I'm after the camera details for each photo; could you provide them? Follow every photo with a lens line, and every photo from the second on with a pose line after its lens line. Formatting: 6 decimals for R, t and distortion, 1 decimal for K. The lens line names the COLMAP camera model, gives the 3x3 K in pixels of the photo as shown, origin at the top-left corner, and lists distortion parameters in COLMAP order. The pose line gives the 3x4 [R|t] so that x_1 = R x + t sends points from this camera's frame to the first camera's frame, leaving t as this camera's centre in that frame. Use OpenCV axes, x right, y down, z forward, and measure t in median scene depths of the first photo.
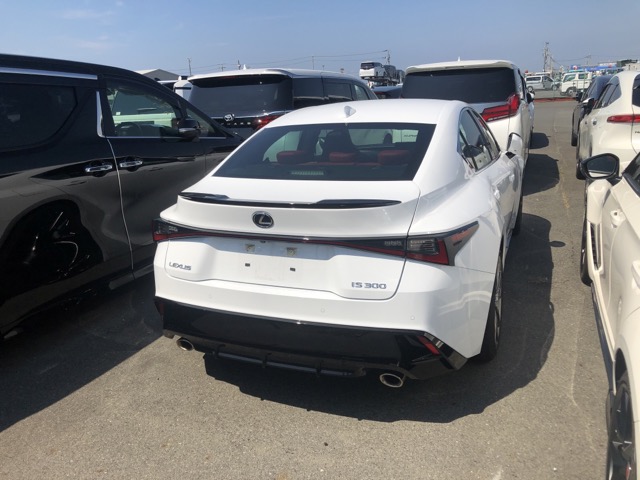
lens RADIAL K [[542.3, 0, 320.0], [0, 542.3, 240.0], [0, 0, 1]] dist [0.008804, 0.005539]
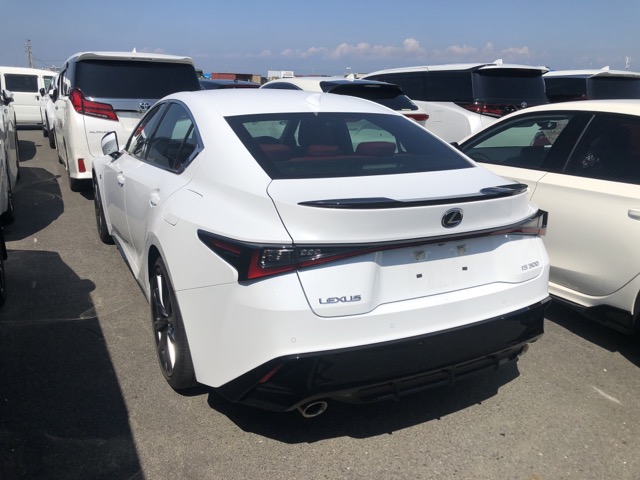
lens RADIAL K [[529.3, 0, 320.0], [0, 529.3, 240.0], [0, 0, 1]] dist [0.009973, 0.006334]
pose [[0.618739, -0.151500, 0.770850, -0.851268], [0.150572, 0.985907, 0.072907, -0.091628], [-0.771032, 0.070958, 0.632831, 0.590900]]
